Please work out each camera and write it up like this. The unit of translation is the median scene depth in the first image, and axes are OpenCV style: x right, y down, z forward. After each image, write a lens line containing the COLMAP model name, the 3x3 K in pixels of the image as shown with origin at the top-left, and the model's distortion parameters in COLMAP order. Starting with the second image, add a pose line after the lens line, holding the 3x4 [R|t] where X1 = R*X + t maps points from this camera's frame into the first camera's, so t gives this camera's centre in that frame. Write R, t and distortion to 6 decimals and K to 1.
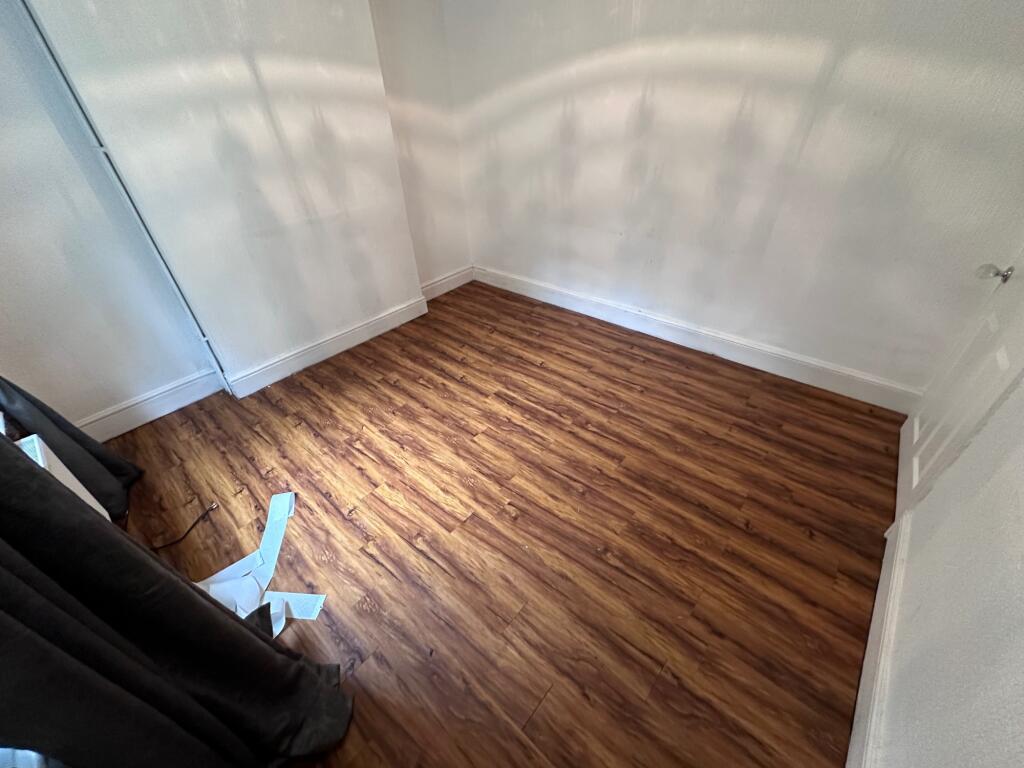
lens RADIAL K [[408.7, 0, 509.8], [0, 408.7, 381.6], [0, 0, 1]] dist [-0.001986, 0.000252]
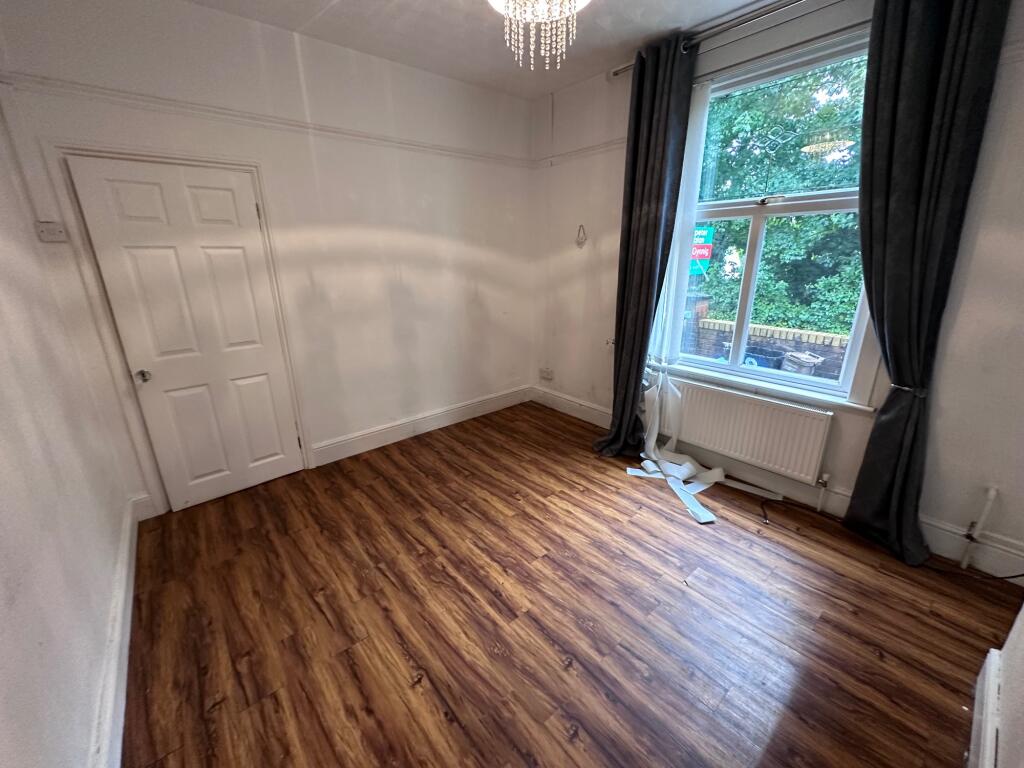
lens RADIAL K [[410.2, 0, 512.8], [0, 410.2, 380.7], [0, 0, 1]] dist [0.000268, 0.000085]
pose [[-0.988425, 0.016630, 0.150795, -0.162205], [0.129686, 0.608392, 0.782969, -0.858206], [-0.078722, 0.793463, -0.603506, 1.280642]]
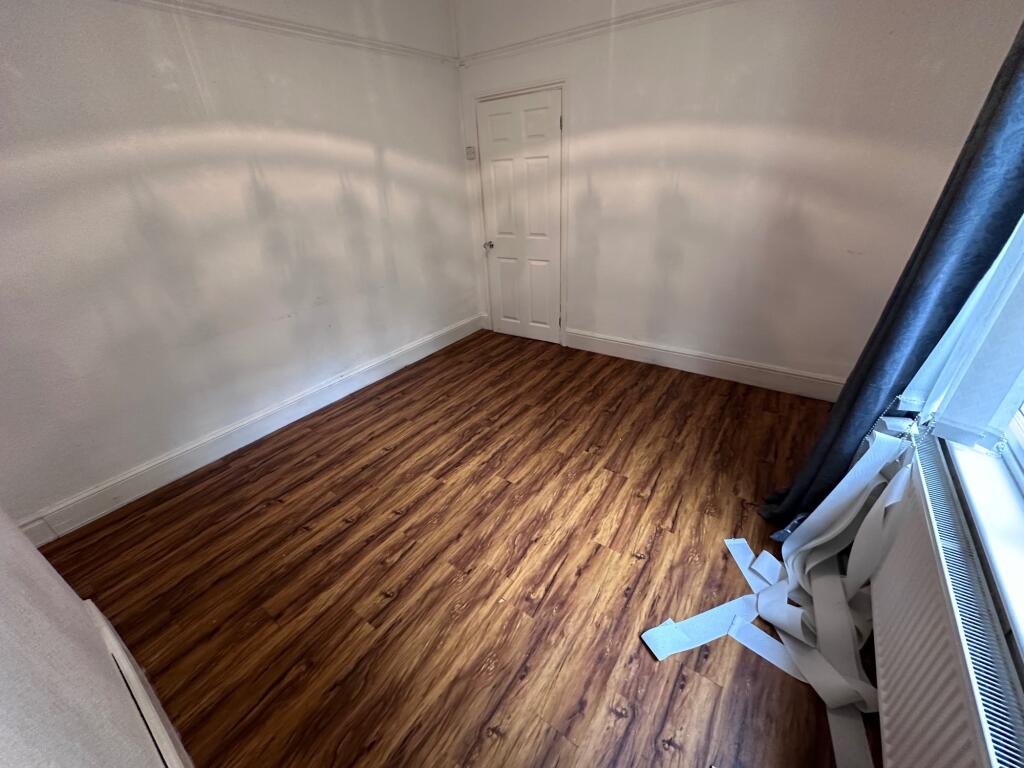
lens RADIAL K [[408.7, 0, 509.8], [0, 408.7, 381.6], [0, 0, 1]] dist [-0.001986, 0.000252]
pose [[-0.104049, -0.412602, 0.904950, -0.866108], [0.620072, 0.684492, 0.383381, -0.401411], [-0.777615, 0.601024, 0.184622, 0.701101]]
